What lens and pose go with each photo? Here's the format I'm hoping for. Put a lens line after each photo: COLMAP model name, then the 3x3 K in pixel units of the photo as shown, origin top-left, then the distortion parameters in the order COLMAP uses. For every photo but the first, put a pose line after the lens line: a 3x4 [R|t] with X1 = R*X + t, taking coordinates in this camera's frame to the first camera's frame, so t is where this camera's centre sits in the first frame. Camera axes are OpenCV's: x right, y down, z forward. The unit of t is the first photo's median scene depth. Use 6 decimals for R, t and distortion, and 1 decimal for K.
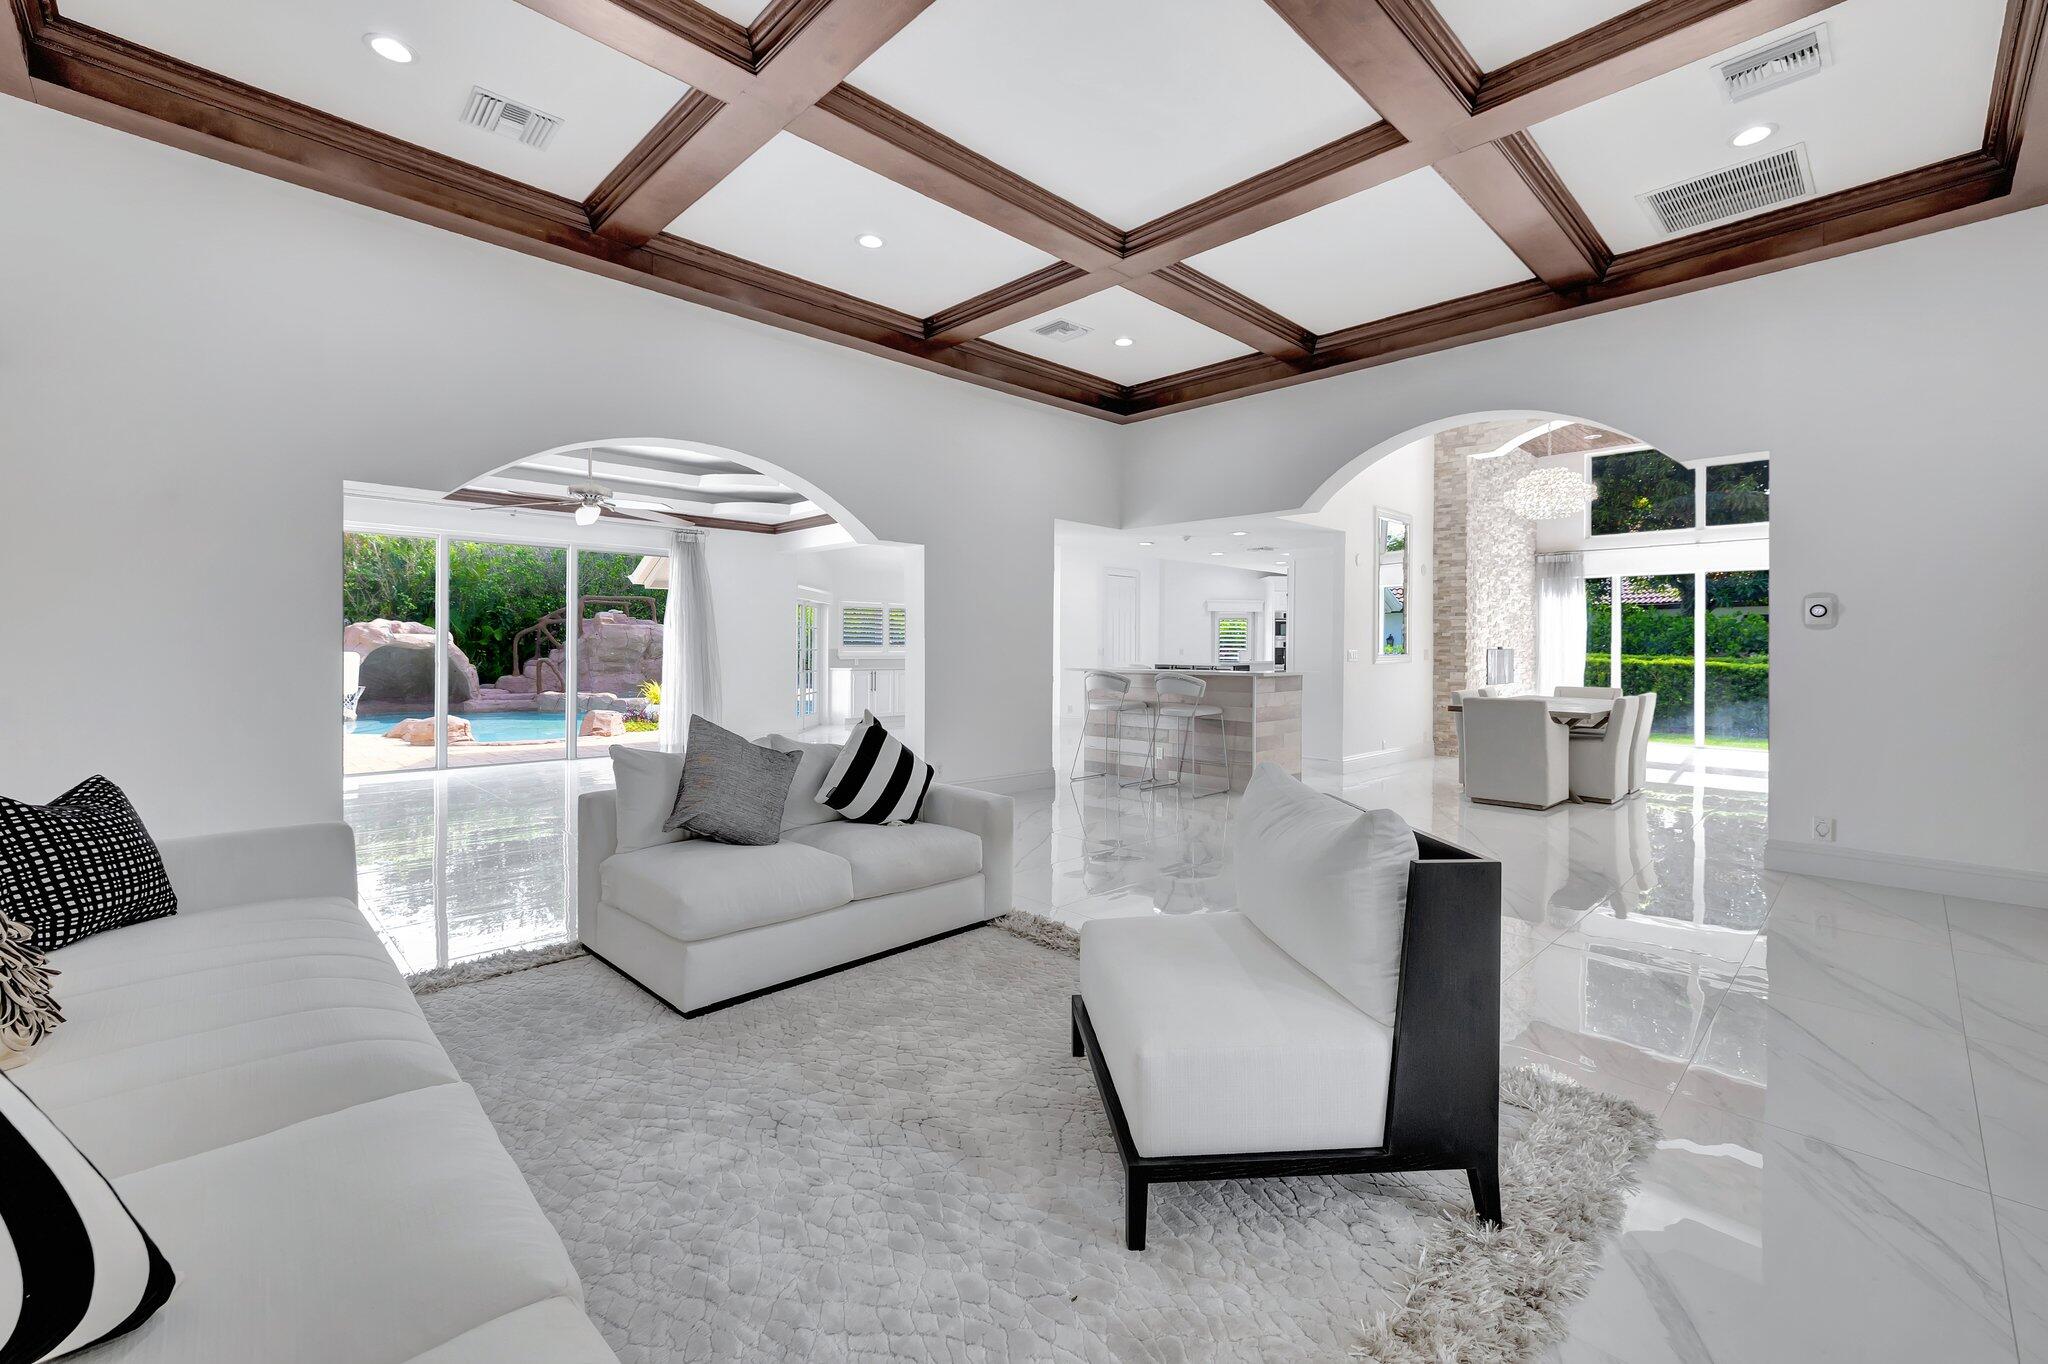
lens RADIAL K [[855.3, 0, 1005.3], [0, 855.3, 648.4], [0, 0, 1]] dist [-0.002931, 0.000227]
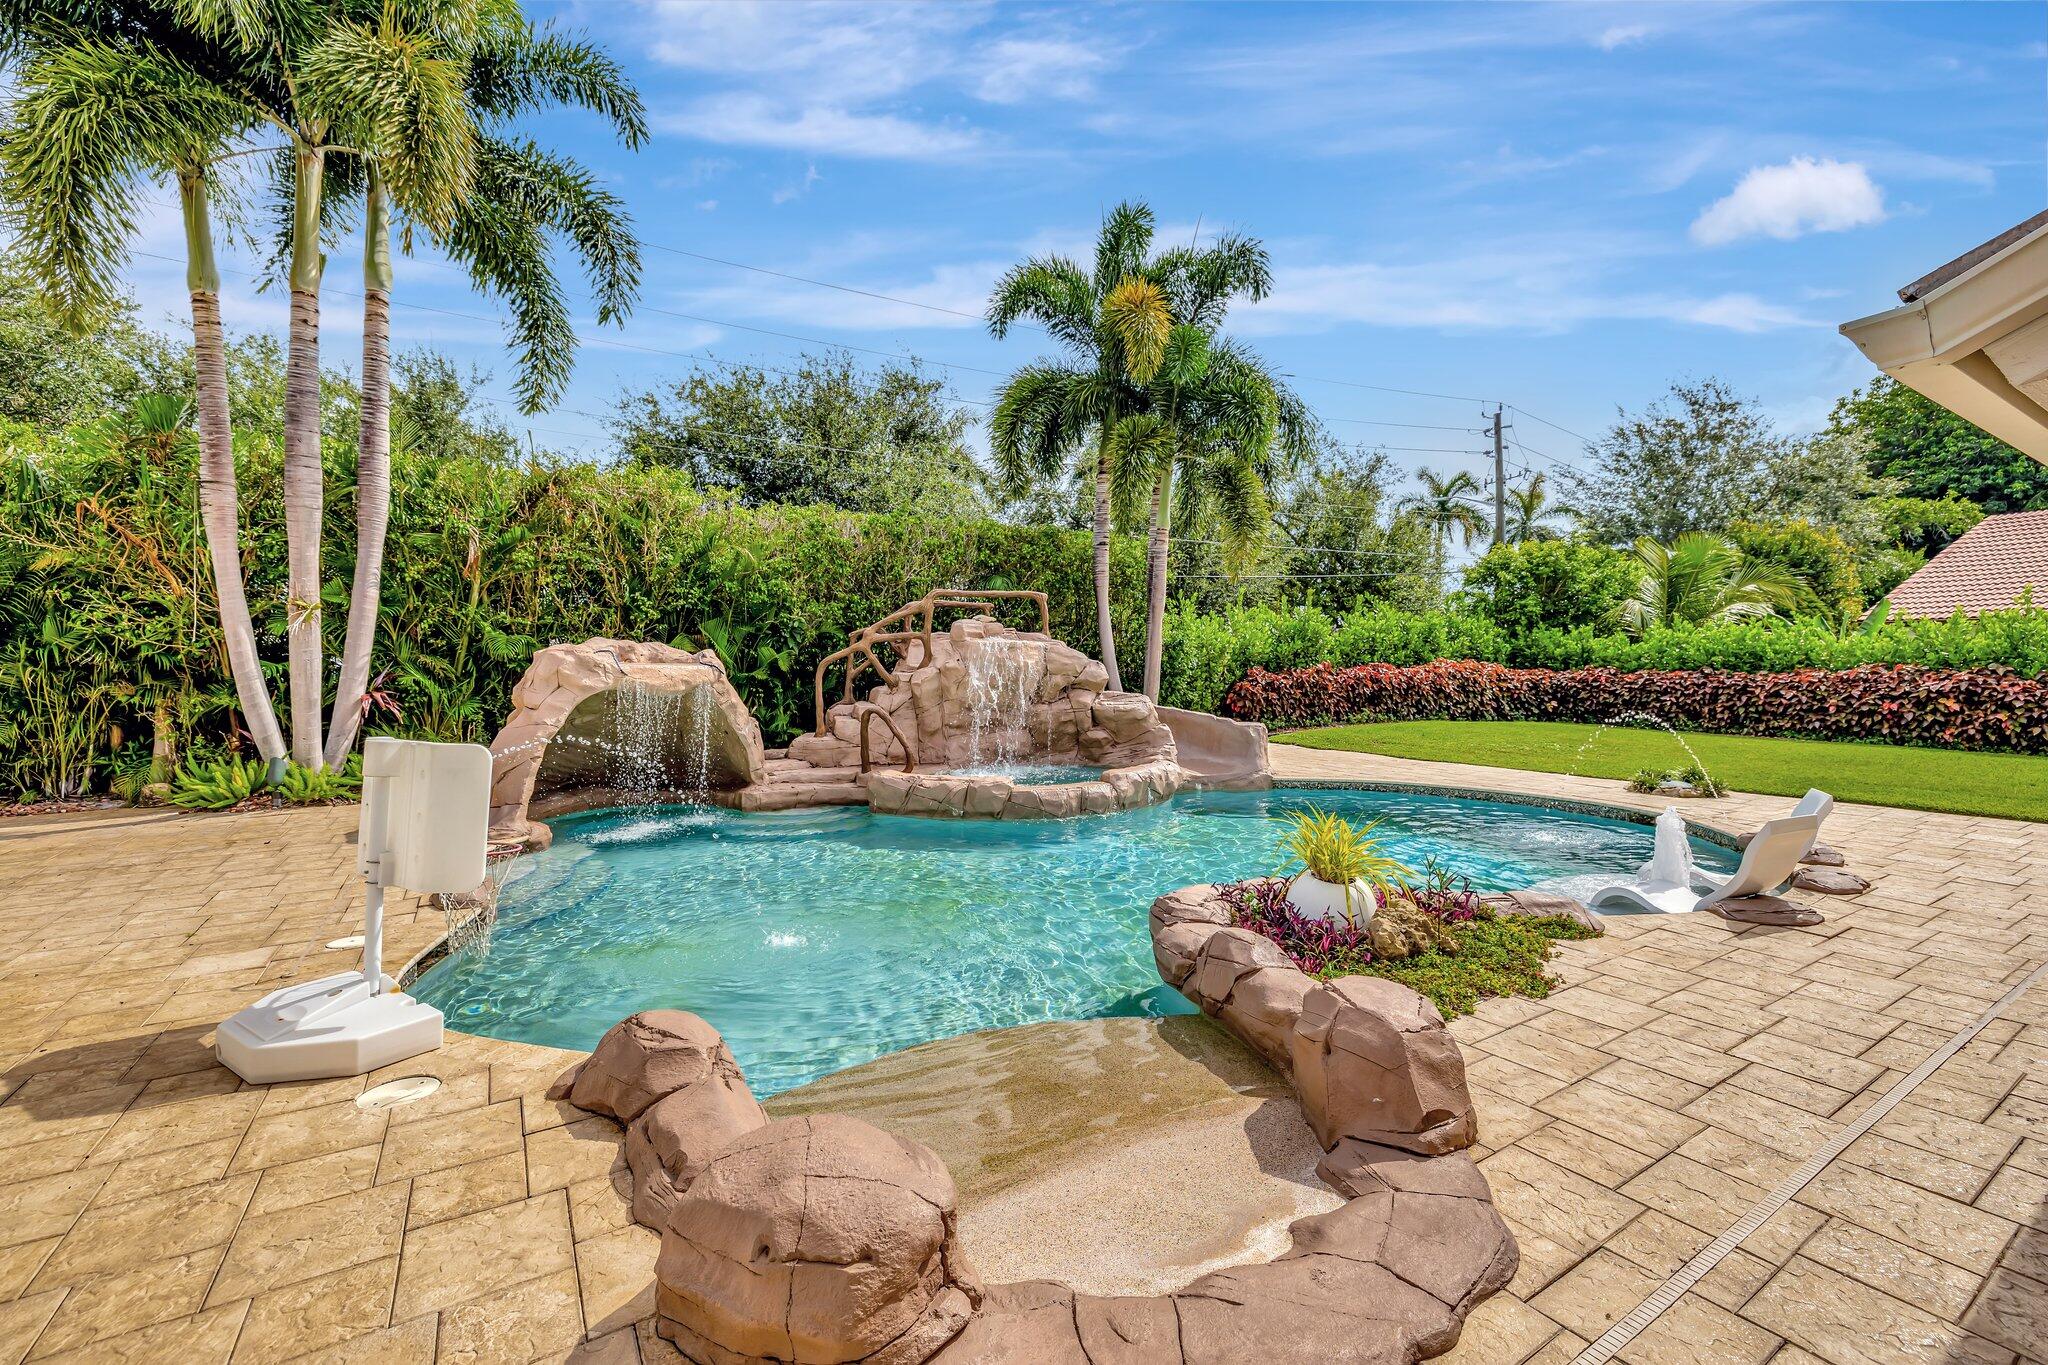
lens RADIAL K [[855.3, 0, 1027.6], [0, 855.3, 669.7], [0, 0, 1]] dist [-0.002931, 0.000227]
pose [[0.981356, -0.005553, -0.192116, -0.499465], [0.006354, 0.999974, 0.003553, -0.018558], [0.192092, -0.004708, 0.981366, 0.716536]]
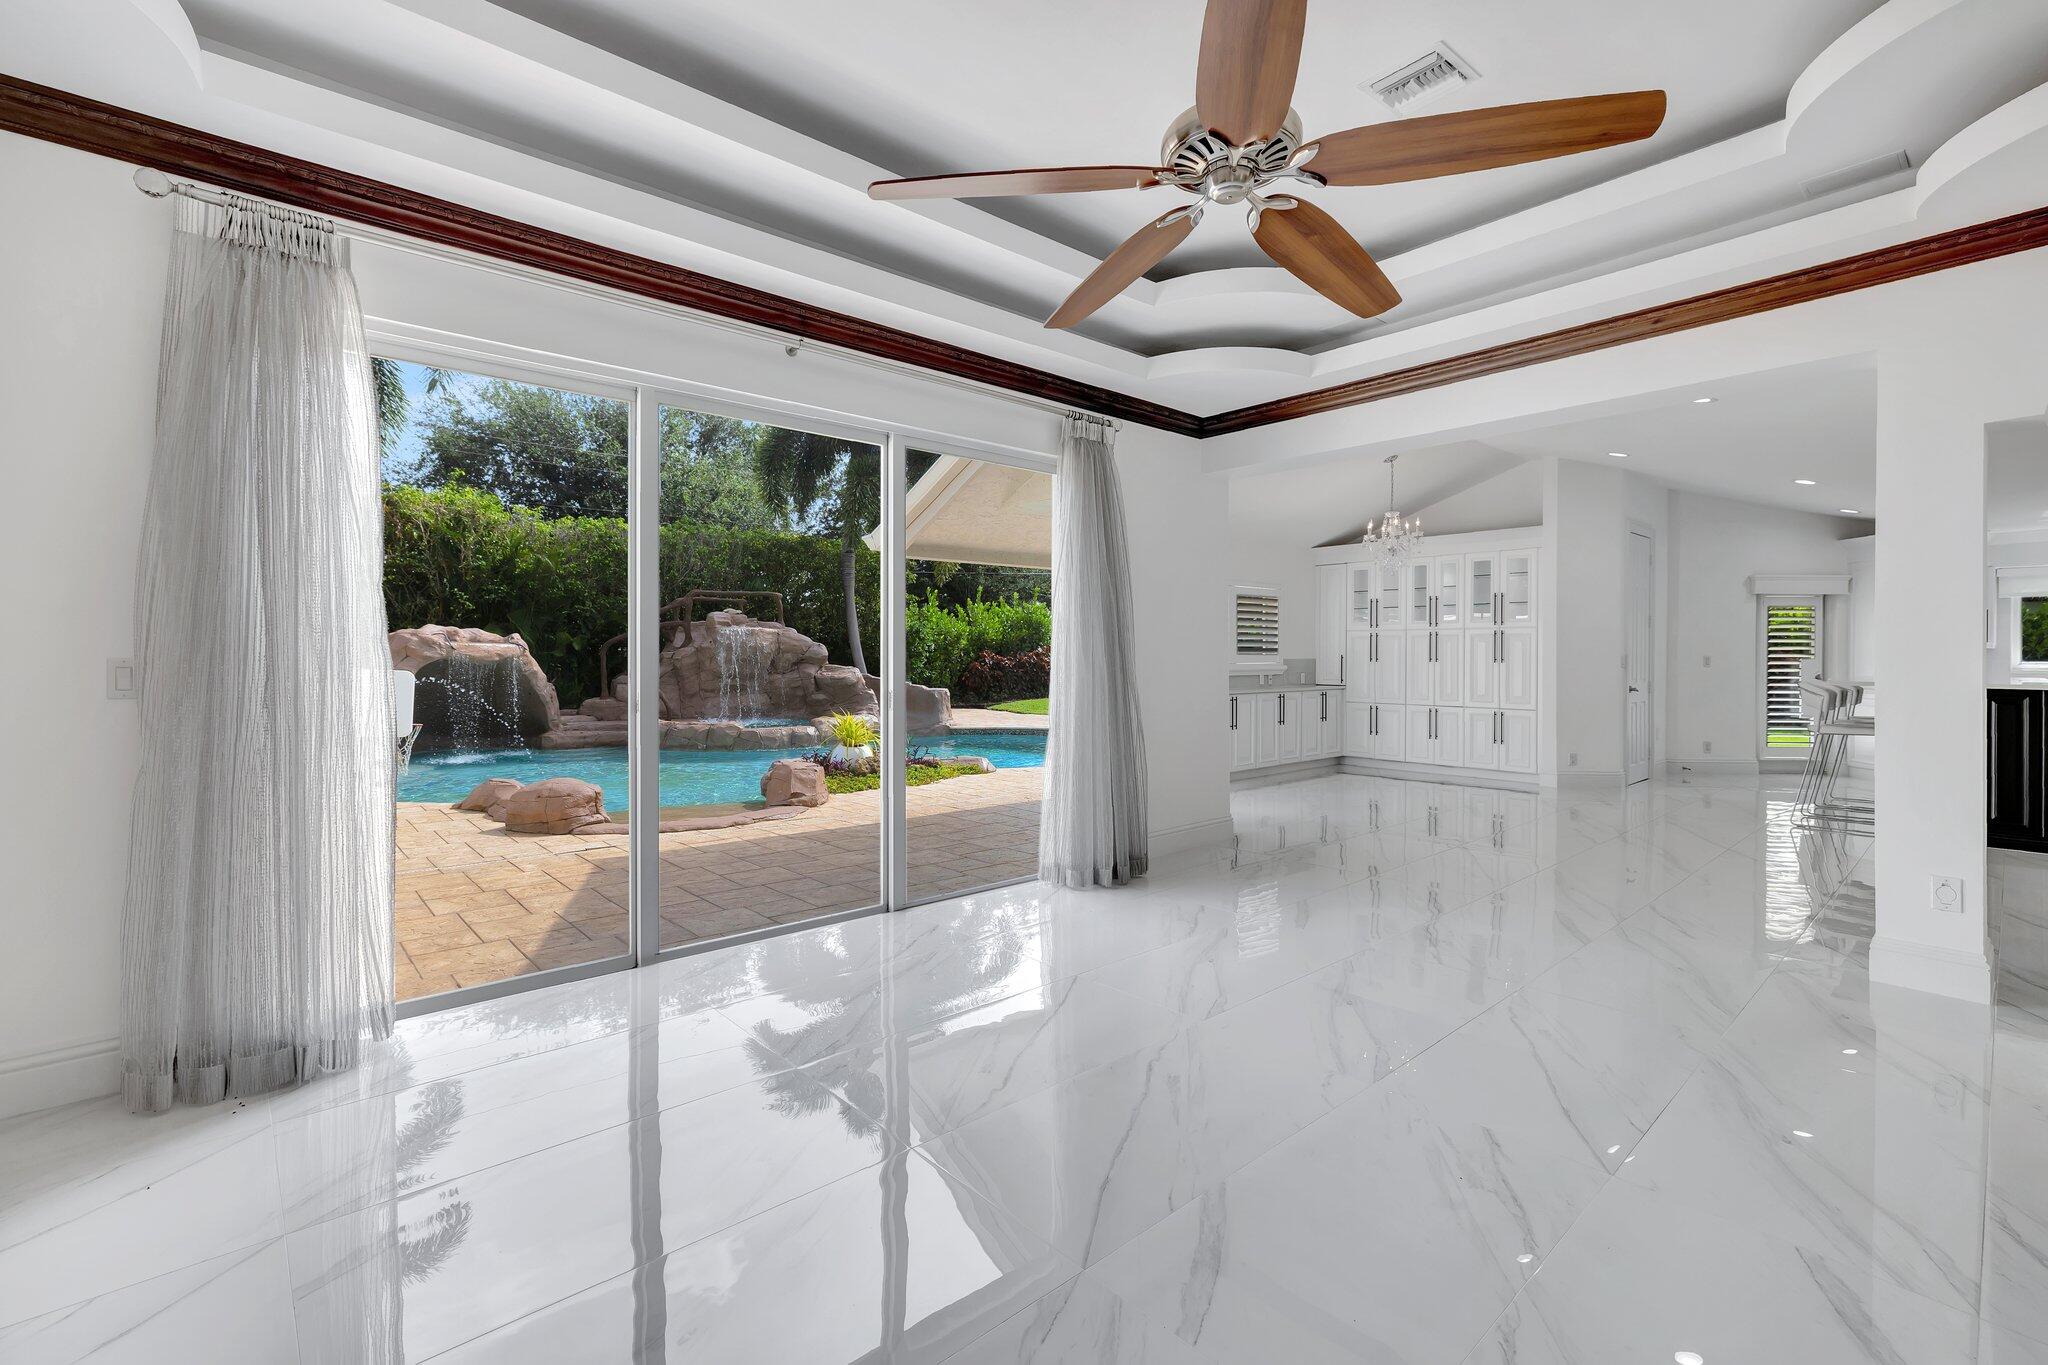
lens RADIAL K [[890.2, 0, 1012.1], [0, 890.2, 666.3], [0, 0, 1]] dist [-0.005024, 0.000046]
pose [[0.999298, -0.006765, -0.036843, -0.280454], [0.007155, 0.999920, 0.010464, -0.002150], [0.036769, -0.010720, 0.999266, 0.348896]]
